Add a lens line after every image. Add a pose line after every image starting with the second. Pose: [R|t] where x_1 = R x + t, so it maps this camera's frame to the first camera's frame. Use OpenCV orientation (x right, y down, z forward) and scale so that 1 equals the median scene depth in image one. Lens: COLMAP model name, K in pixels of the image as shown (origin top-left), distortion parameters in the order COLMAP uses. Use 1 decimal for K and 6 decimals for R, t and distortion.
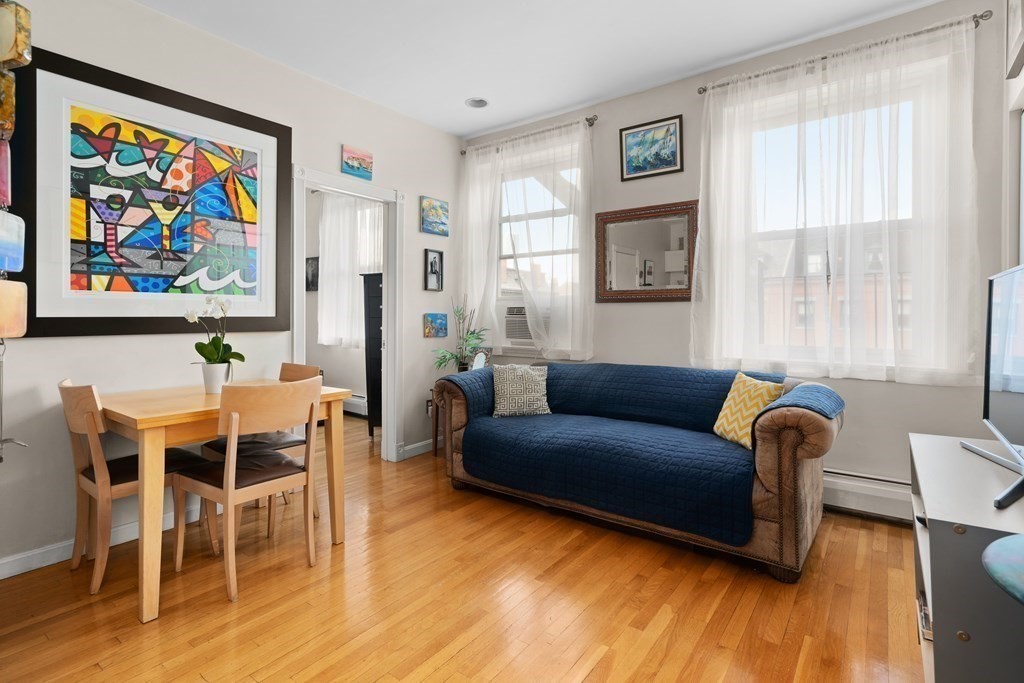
lens RADIAL K [[487.4, 0, 501.4], [0, 487.4, 310.7], [0, 0, 1]] dist [0.002091, 0.000835]
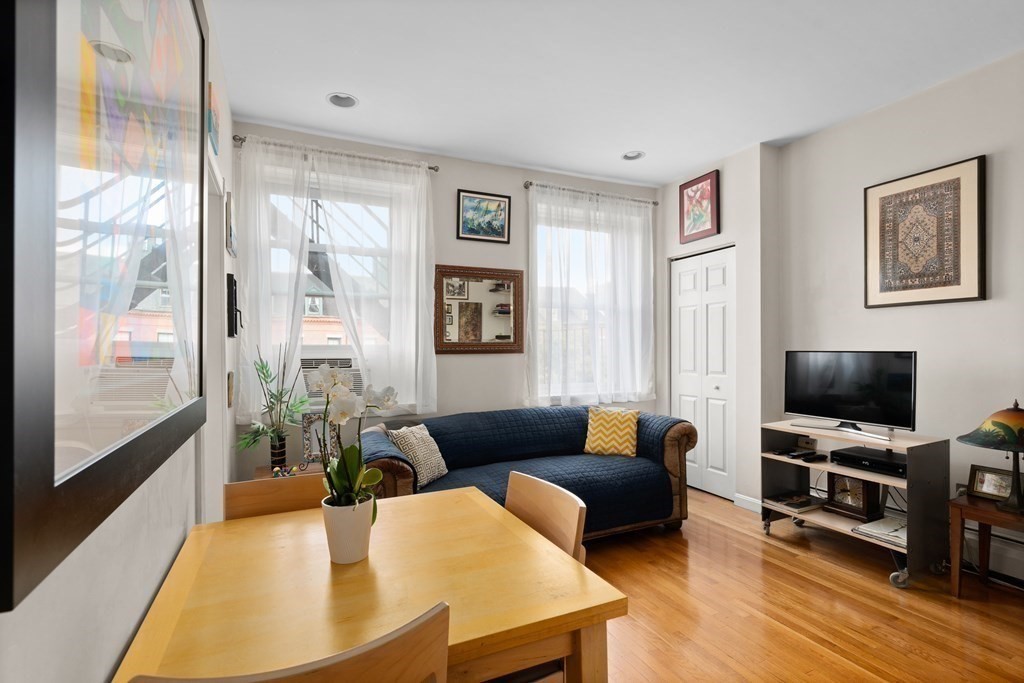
lens RADIAL K [[487.4, 0, 509.4], [0, 487.4, 347.7], [0, 0, 1]] dist [0.002091, 0.000835]
pose [[0.469596, -0.004126, 0.882872, -0.660757], [0.002459, 0.999991, 0.003365, -0.035578], [-0.882878, 0.000590, 0.469602, 0.429464]]
